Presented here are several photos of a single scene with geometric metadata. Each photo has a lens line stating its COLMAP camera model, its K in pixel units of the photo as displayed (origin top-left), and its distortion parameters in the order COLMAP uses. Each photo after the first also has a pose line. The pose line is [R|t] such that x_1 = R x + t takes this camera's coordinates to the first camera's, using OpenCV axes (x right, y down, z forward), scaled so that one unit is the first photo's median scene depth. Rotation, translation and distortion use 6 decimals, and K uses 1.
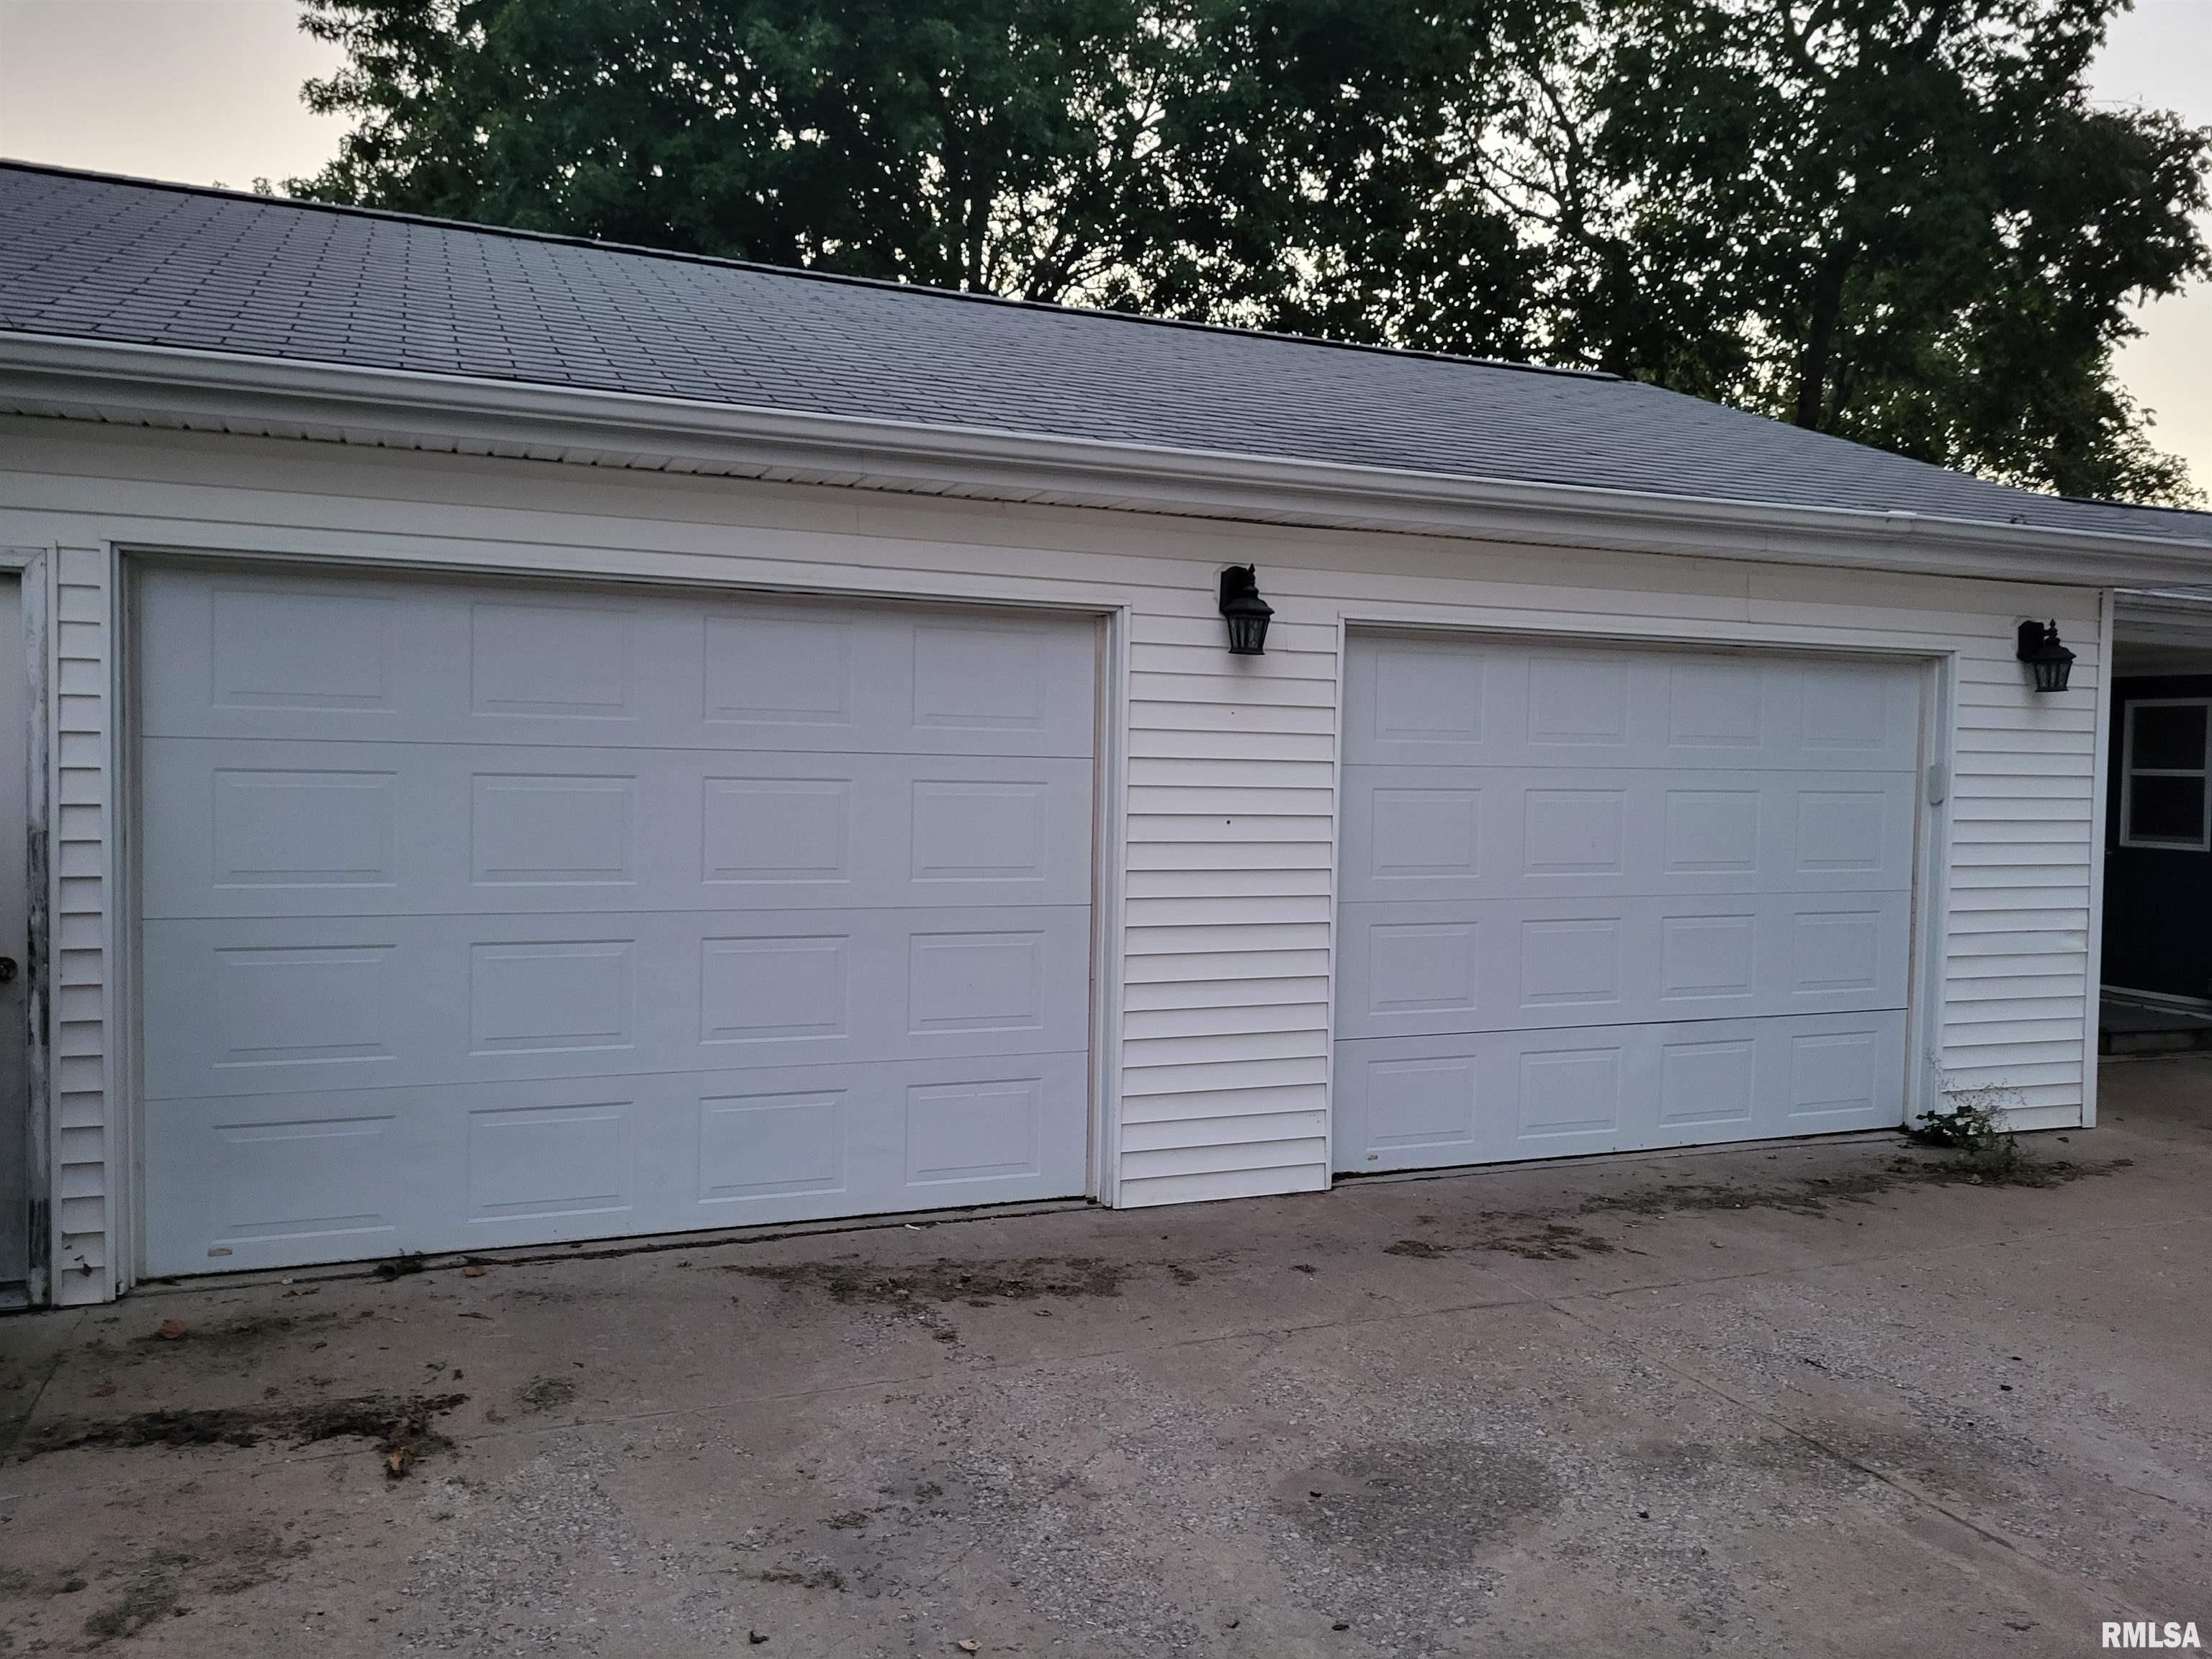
lens RADIAL K [[1695.6, 0, 1083.7], [0, 1695.6, 820.6], [0, 0, 1]] dist [0.021348, -0.012510]
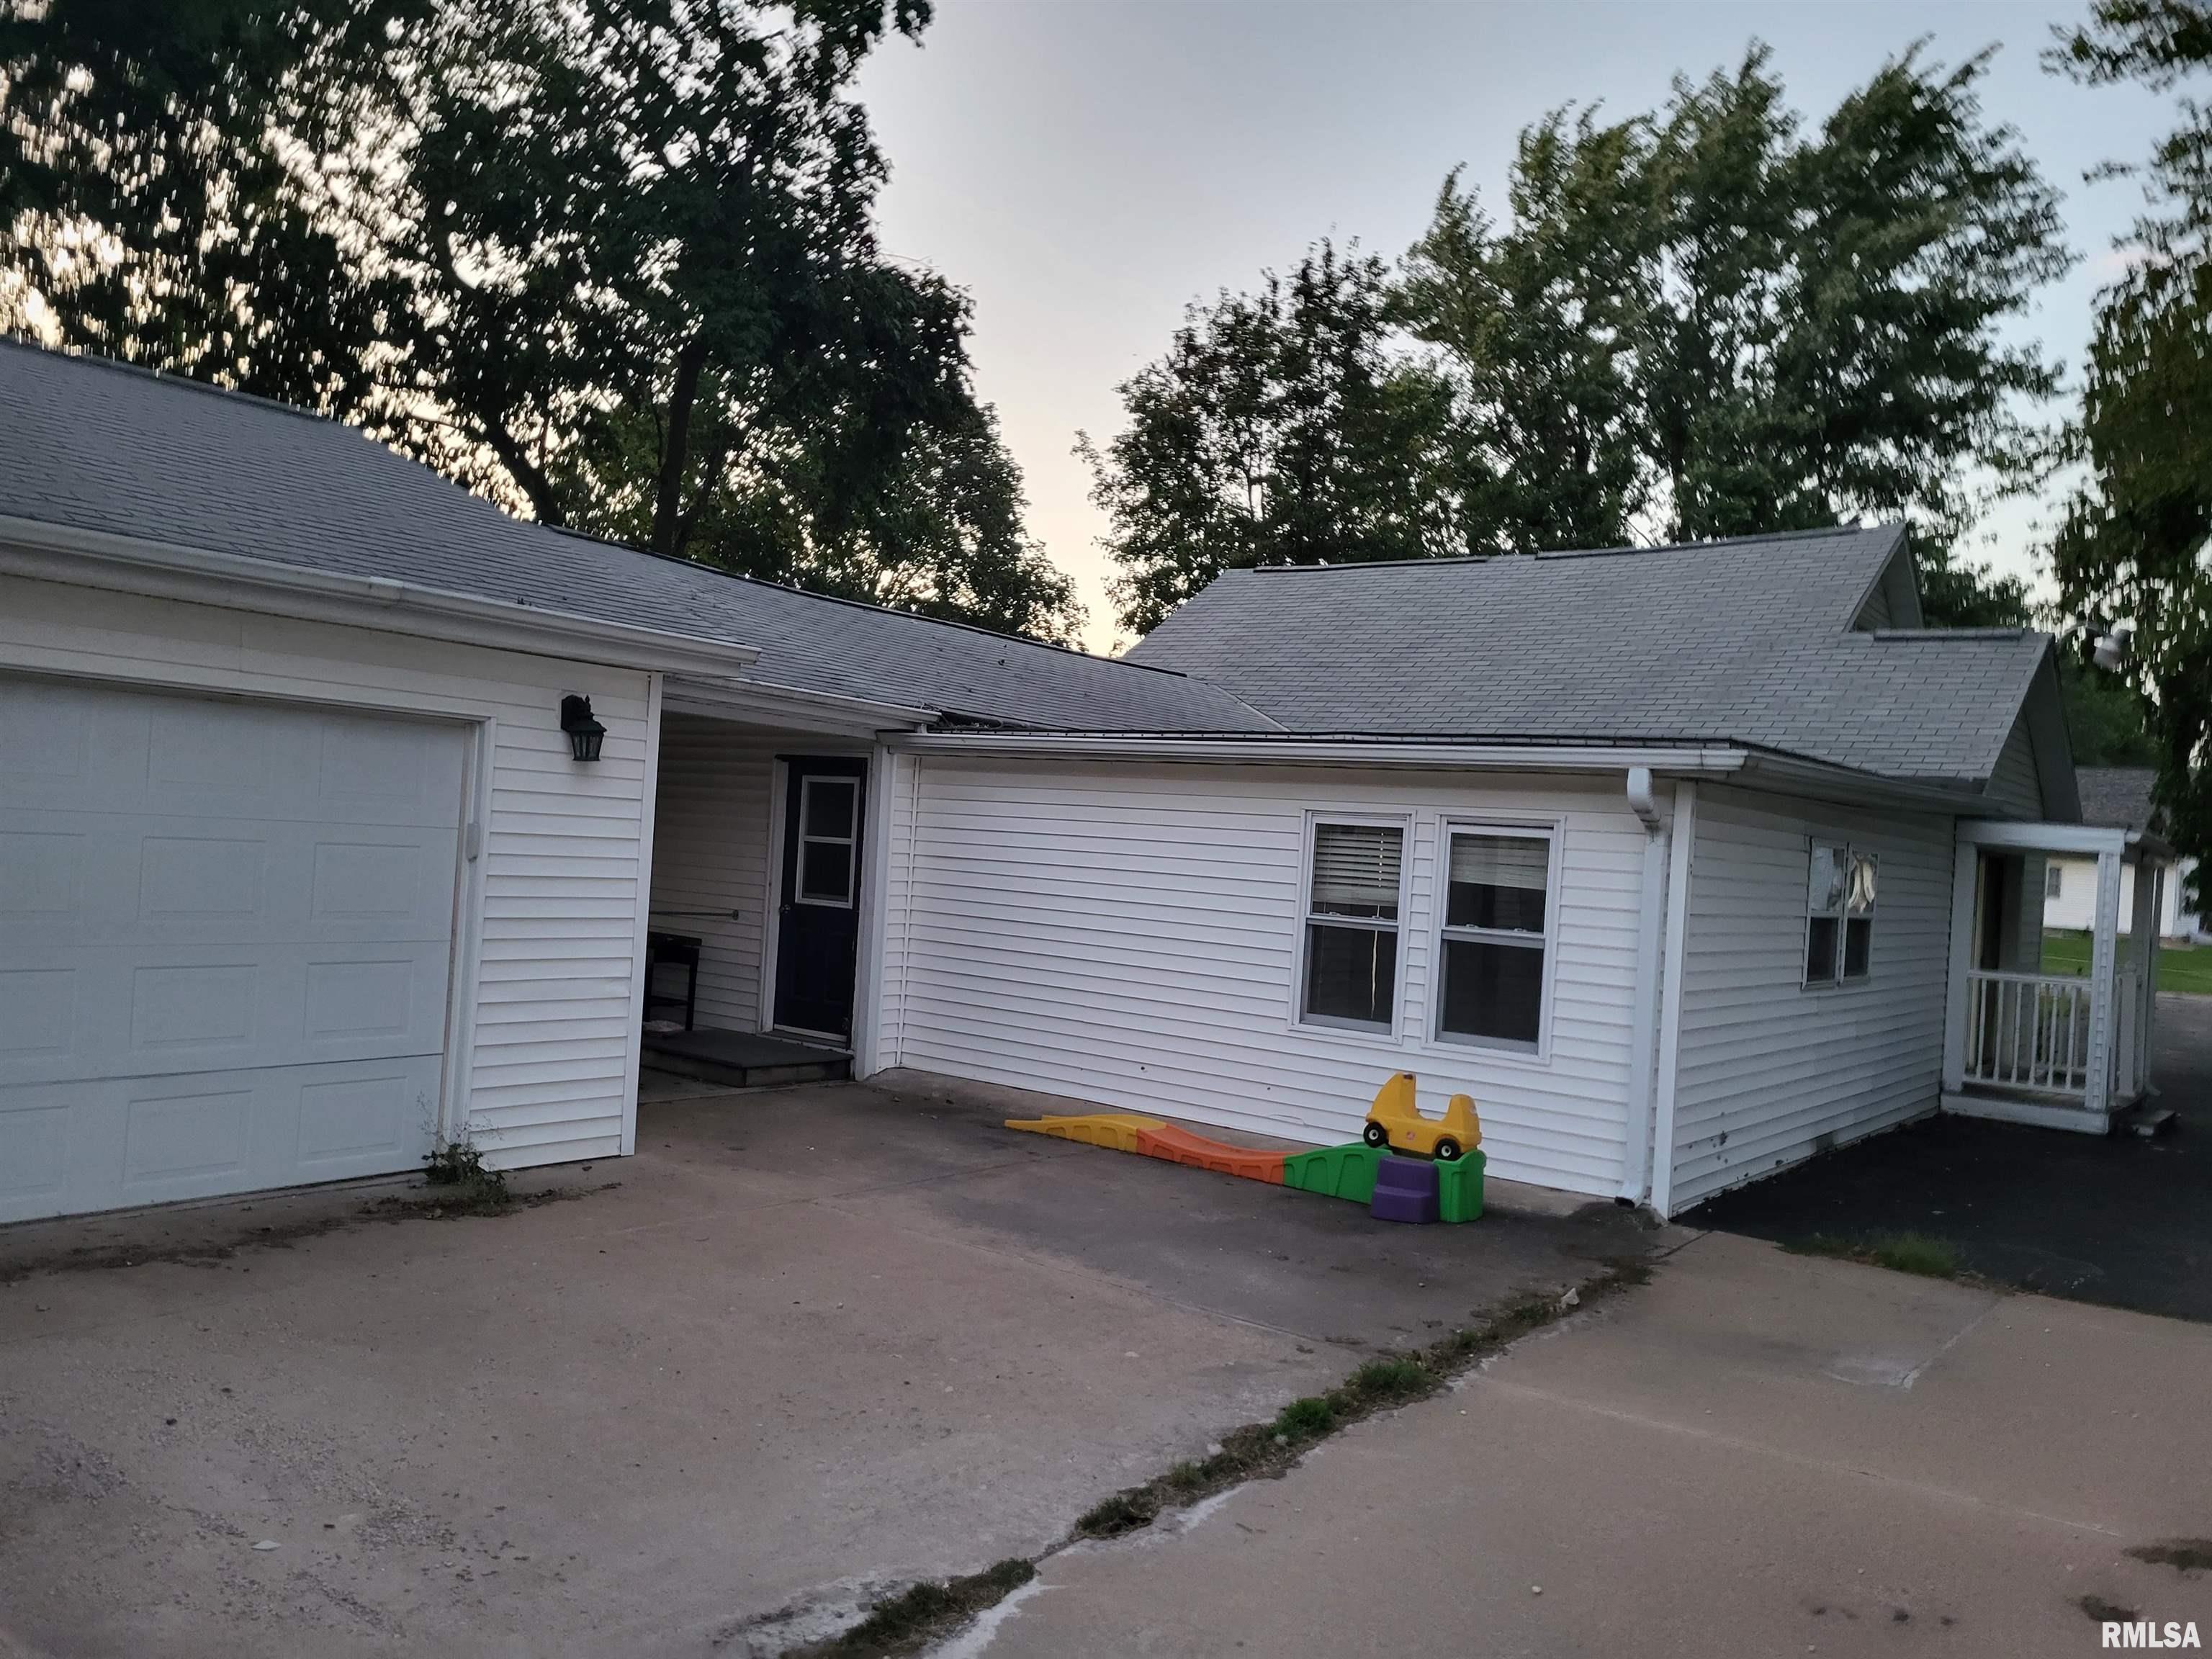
lens RADIAL K [[1695.6, 0, 1095.2], [0, 1695.6, 841.5], [0, 0, 1]] dist [0.021348, -0.012510]
pose [[0.858496, 0.032919, 0.511763, 0.286727], [-0.024135, 0.999425, -0.023801, -0.005300], [-0.512252, 0.008082, 0.858797, -0.107986]]
